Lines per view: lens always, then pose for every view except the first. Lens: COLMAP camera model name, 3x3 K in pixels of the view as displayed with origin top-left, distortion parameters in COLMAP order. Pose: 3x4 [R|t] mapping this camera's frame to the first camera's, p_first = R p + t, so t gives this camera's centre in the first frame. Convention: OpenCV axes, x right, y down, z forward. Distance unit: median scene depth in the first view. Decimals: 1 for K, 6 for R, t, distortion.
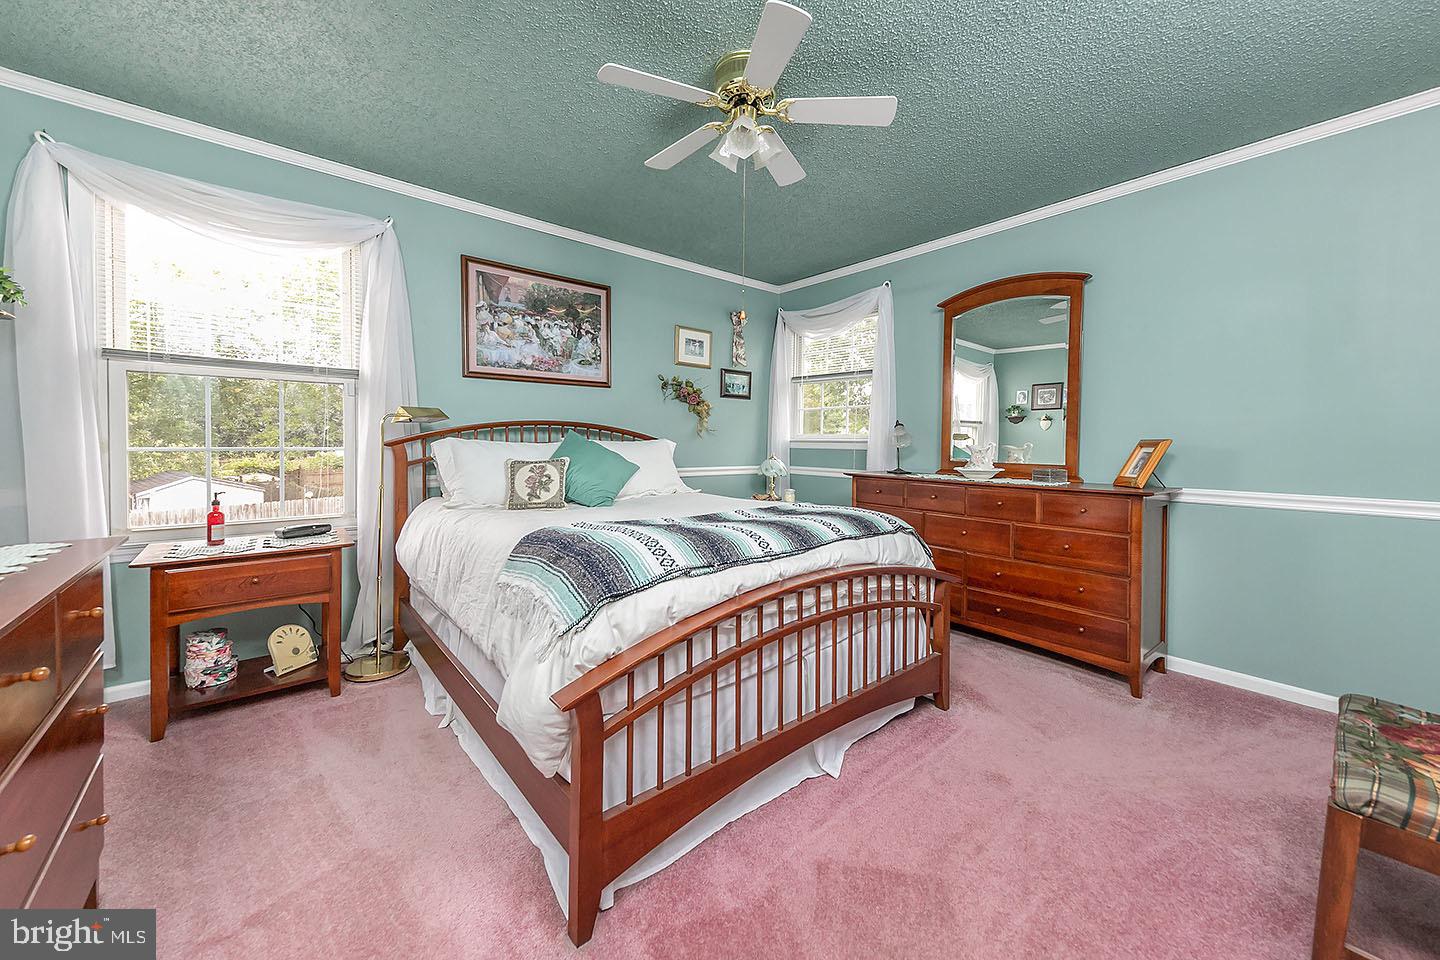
lens RADIAL K [[532.7, 0, 716.0], [0, 532.7, 448.0], [0, 0, 1]] dist [0.000865, 0.000042]
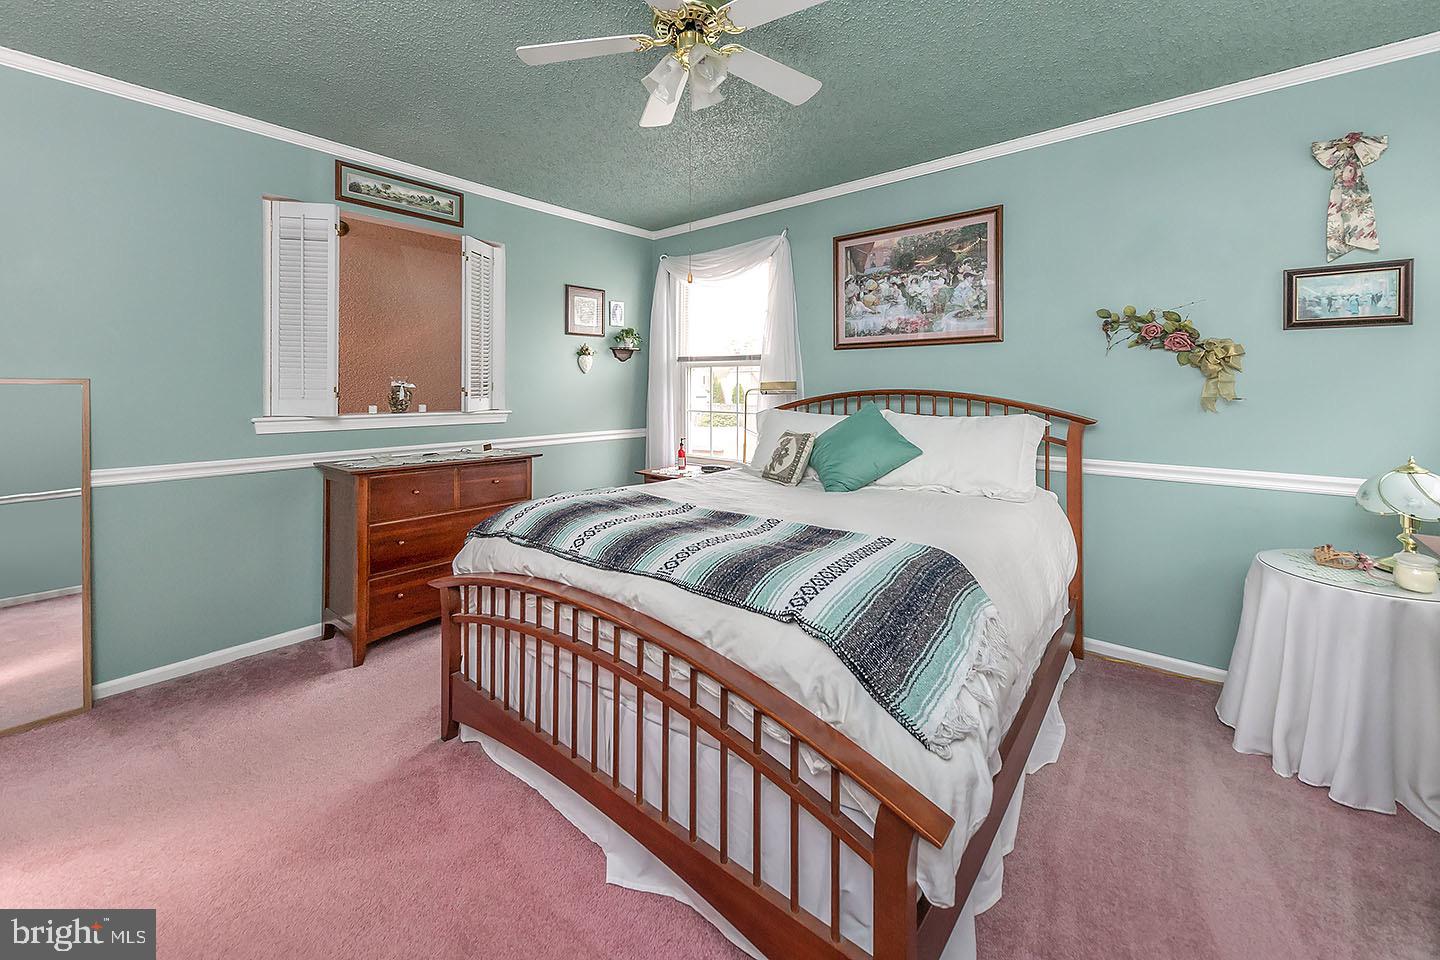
lens RADIAL K [[558.8, 0, 716.8], [0, 558.8, 386.6], [0, 0, 1]] dist [-0.000411, -0.000119]
pose [[0.171264, -0.004707, -0.985214, 0.547904], [-0.009188, 0.999937, -0.006374, -0.045849], [0.985182, 0.010144, 0.171210, 0.525245]]
